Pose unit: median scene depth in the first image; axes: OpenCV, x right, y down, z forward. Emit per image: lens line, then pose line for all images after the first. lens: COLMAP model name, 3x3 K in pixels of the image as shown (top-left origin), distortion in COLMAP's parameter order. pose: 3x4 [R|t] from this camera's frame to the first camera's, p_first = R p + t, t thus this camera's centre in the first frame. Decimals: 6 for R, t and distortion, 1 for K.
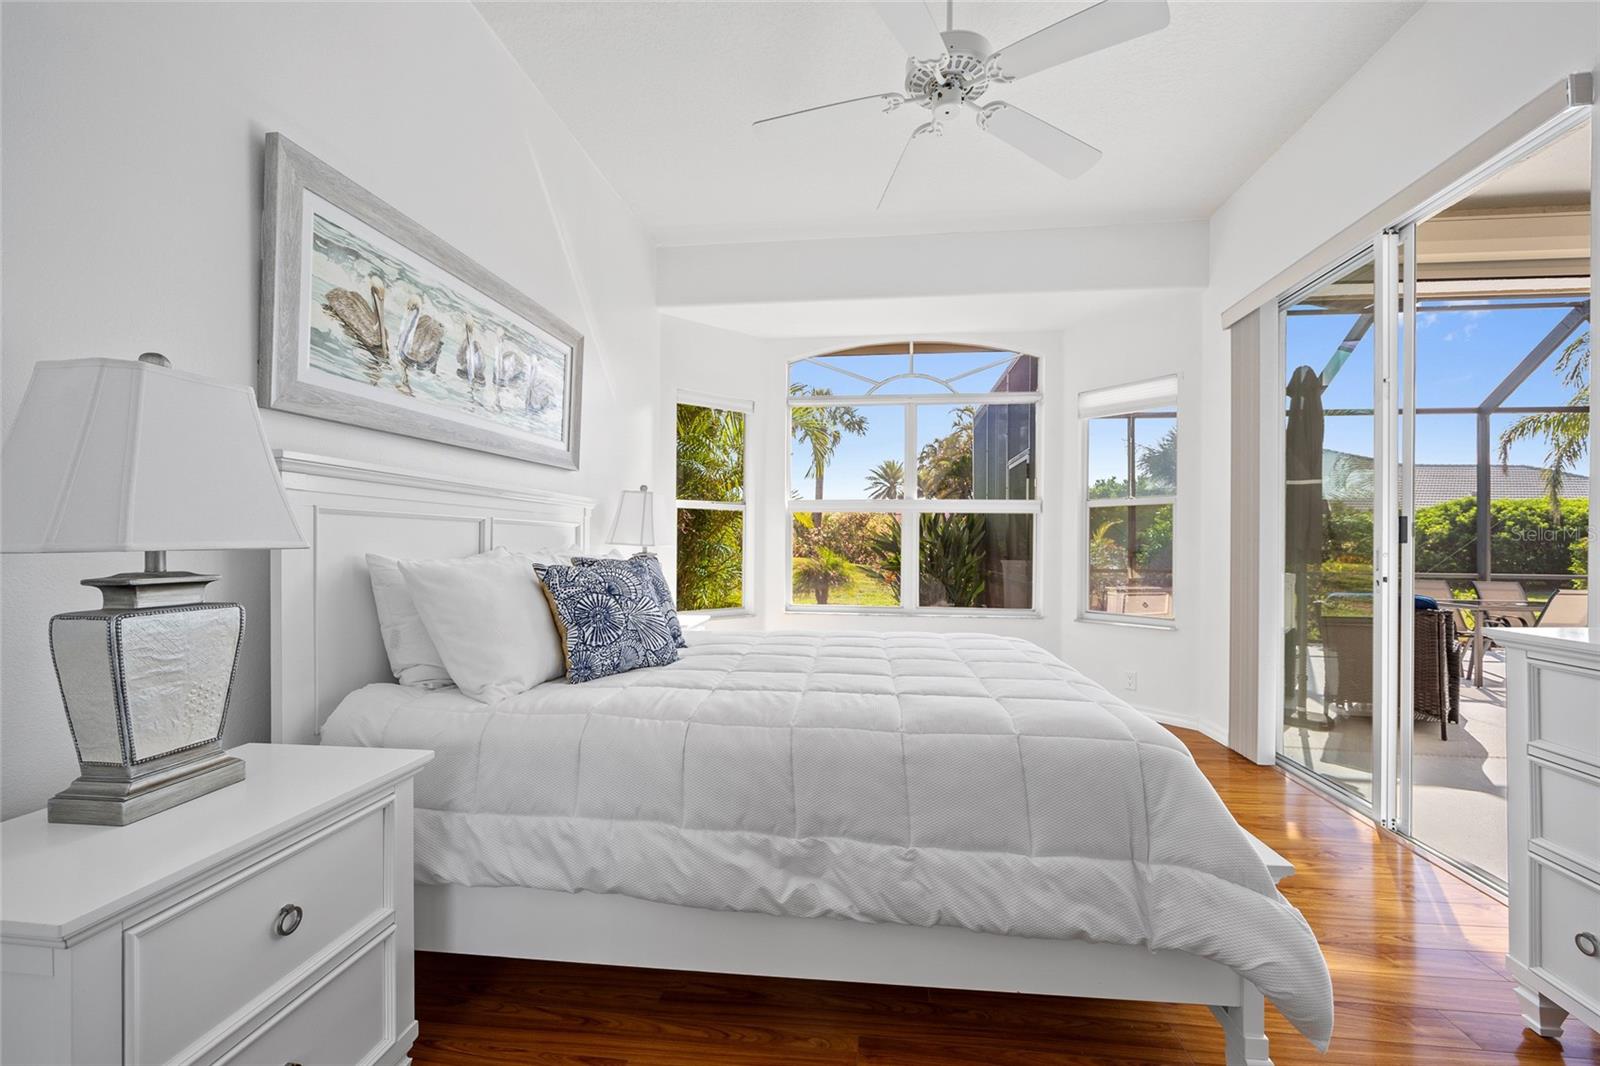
lens RADIAL K [[642.1, 0, 797.1], [0, 642.1, 538.0], [0, 0, 1]] dist [-0.007491, 0.002483]
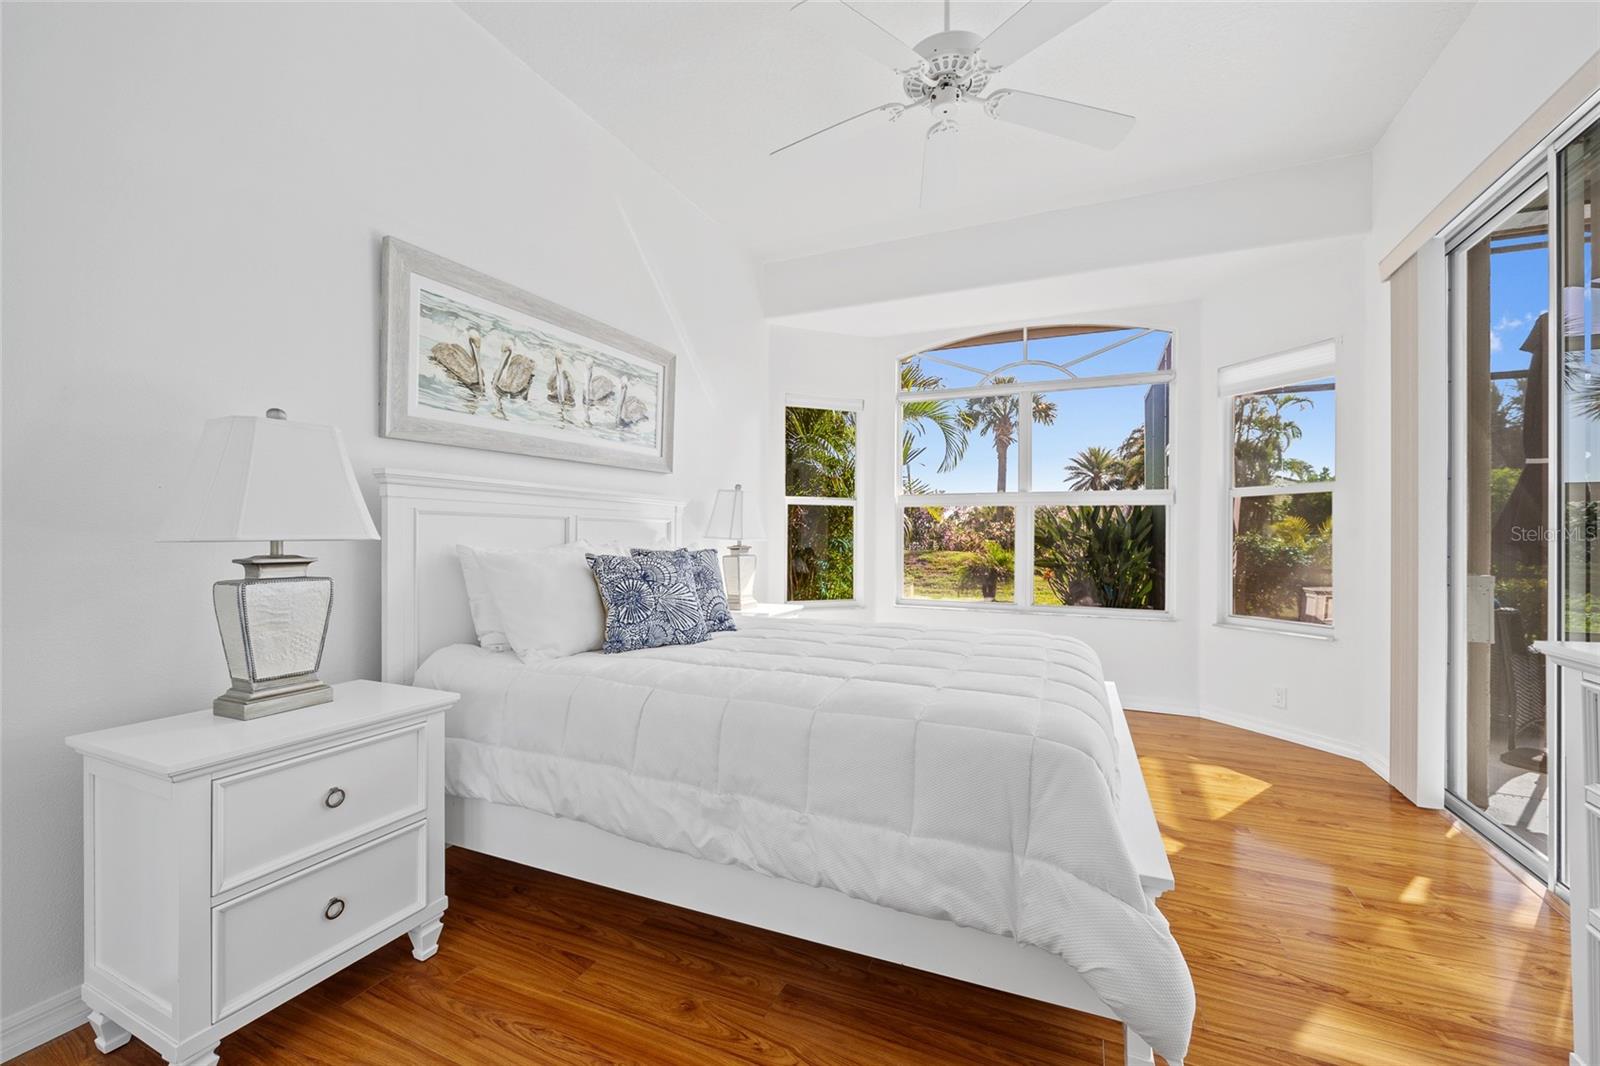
lens RADIAL K [[642.1, 0, 797.9], [0, 642.1, 530.8], [0, 0, 1]] dist [-0.007491, 0.002483]
pose [[0.955593, -0.002232, -0.294680, 0.212332], [0.001211, 0.999993, -0.003648, 0.001383], [0.294686, 0.003130, 0.955589, -0.023837]]
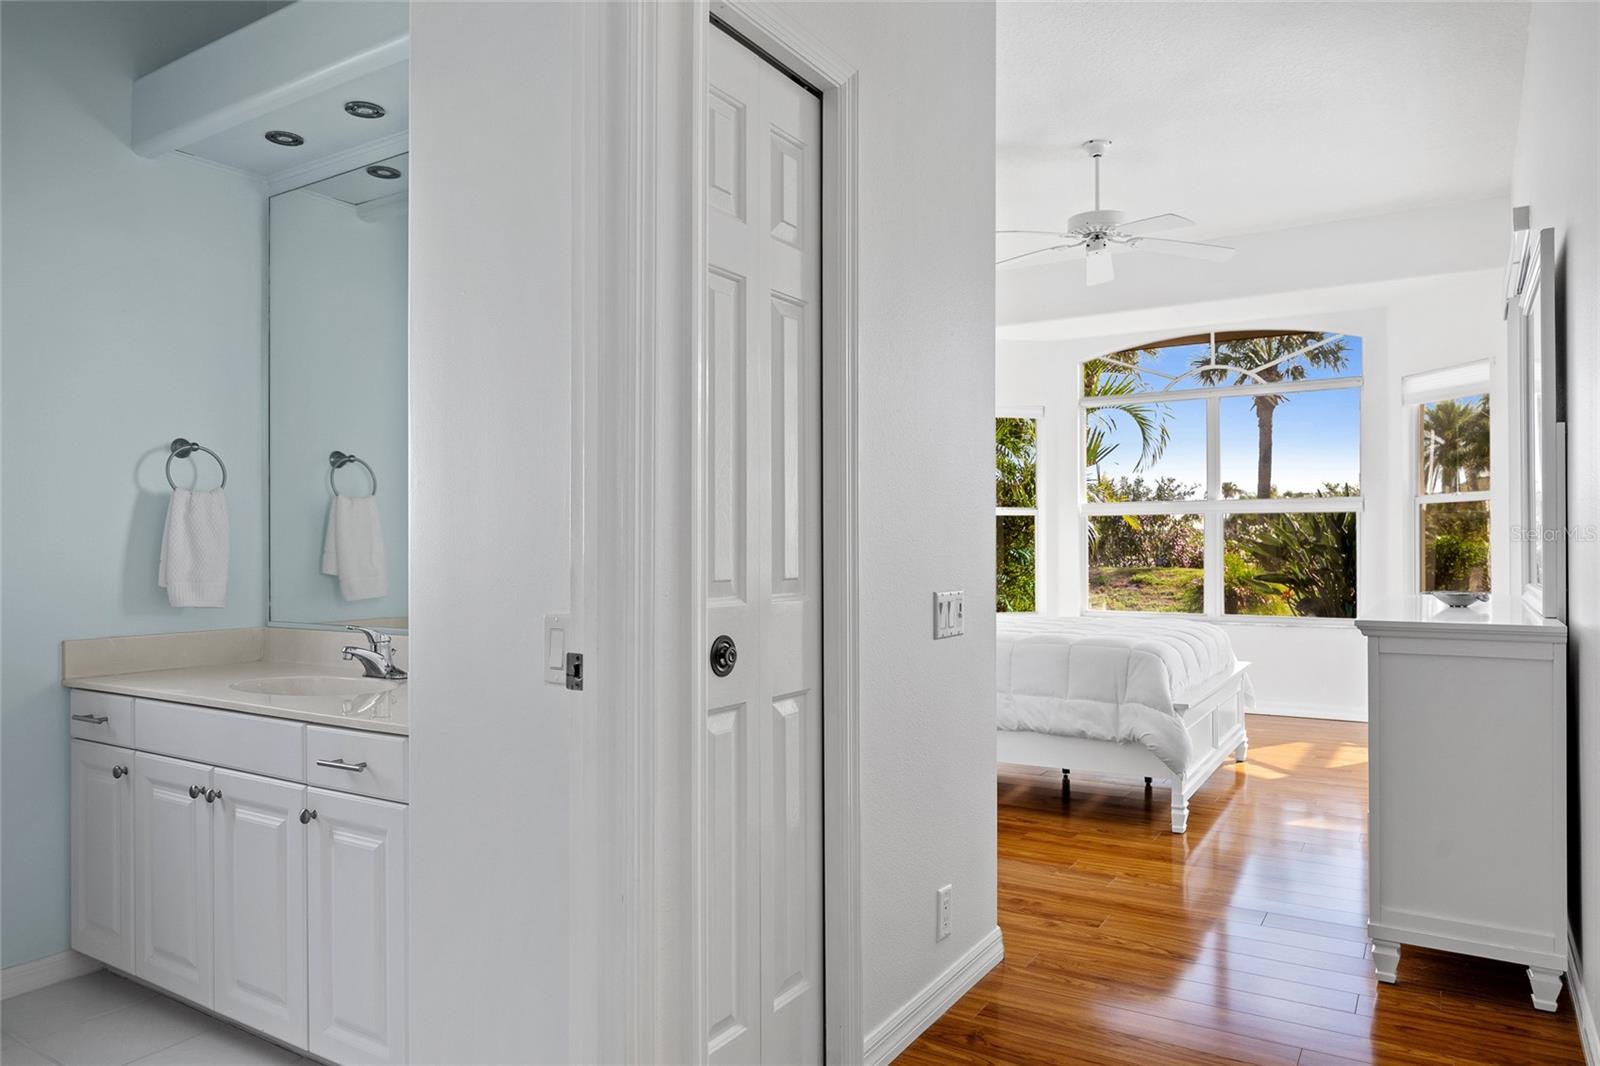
lens RADIAL K [[1054.9, 0, 797.3], [0, 1054.9, 533.8], [0, 0, 1]] dist [-0.001171, -0.002826]
pose [[0.907110, -0.012477, -0.420708, 0.426785], [0.009203, 0.999910, -0.009811, -0.002088], [0.420792, 0.005028, 0.907143, -1.017622]]
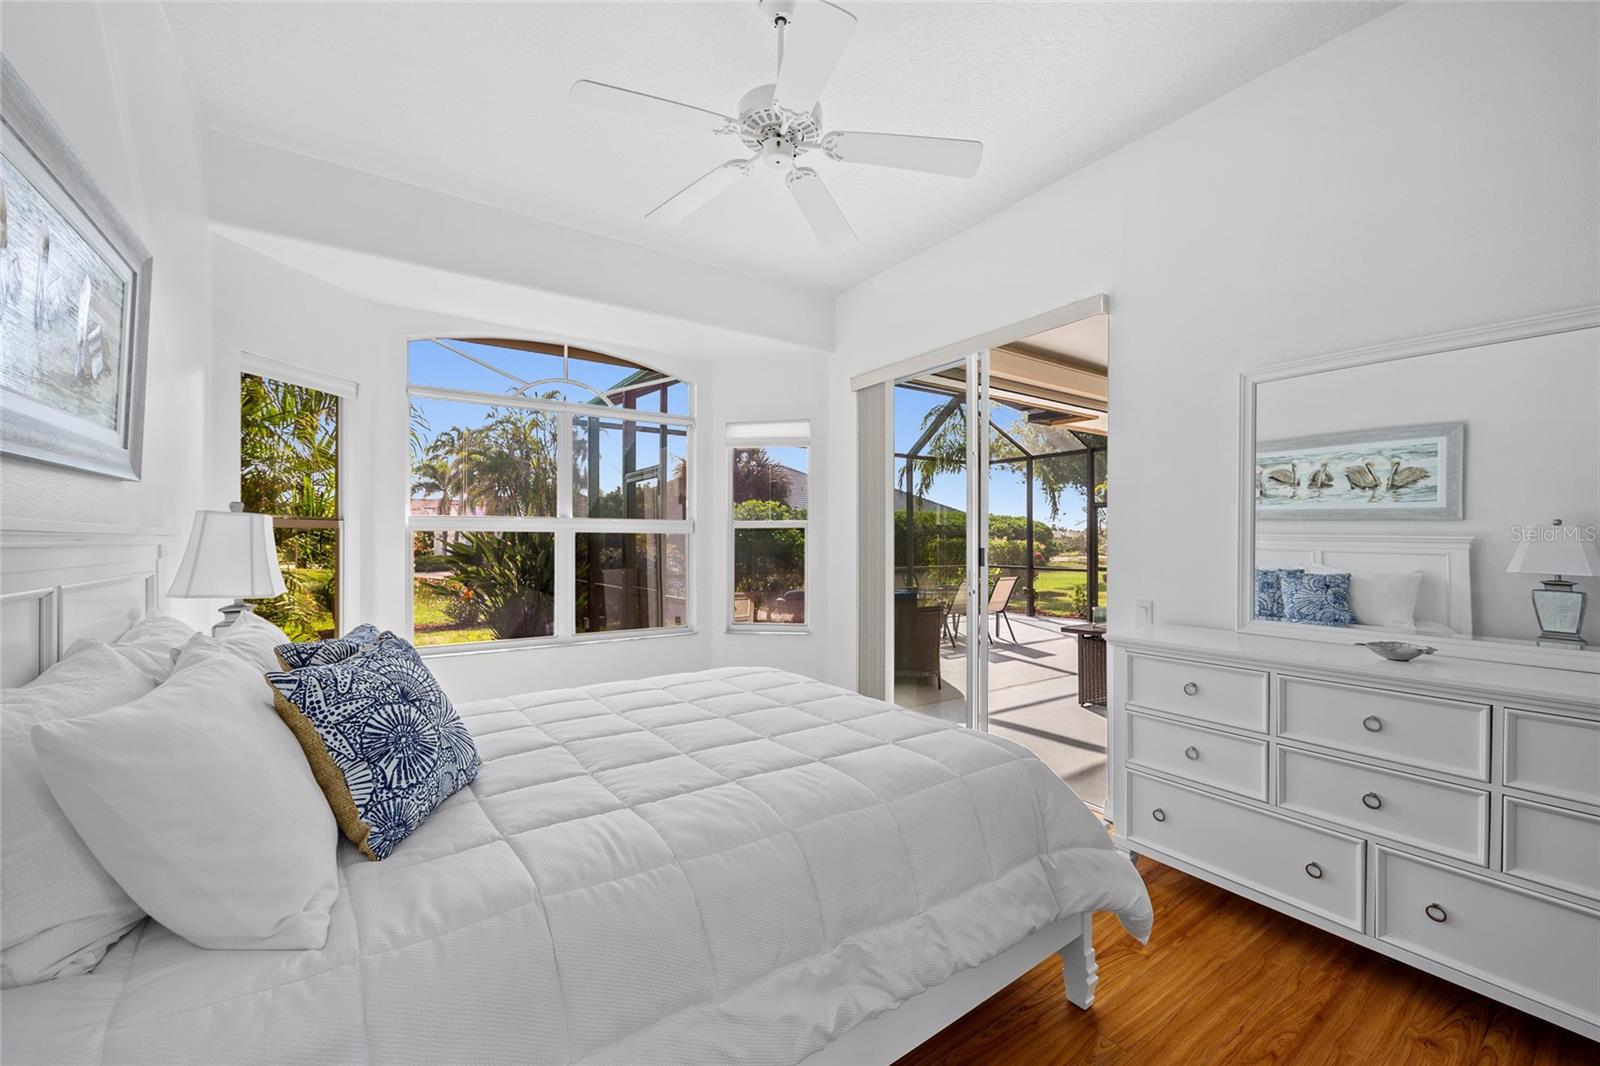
lens RADIAL K [[642.1, 0, 798.9], [0, 642.1, 537.0], [0, 0, 1]] dist [-0.007491, 0.002483]
pose [[0.746705, -0.004909, 0.665137, -0.283764], [0.002261, 0.999986, 0.004842, -0.056283], [-0.665151, -0.002112, 0.746706, 0.156205]]
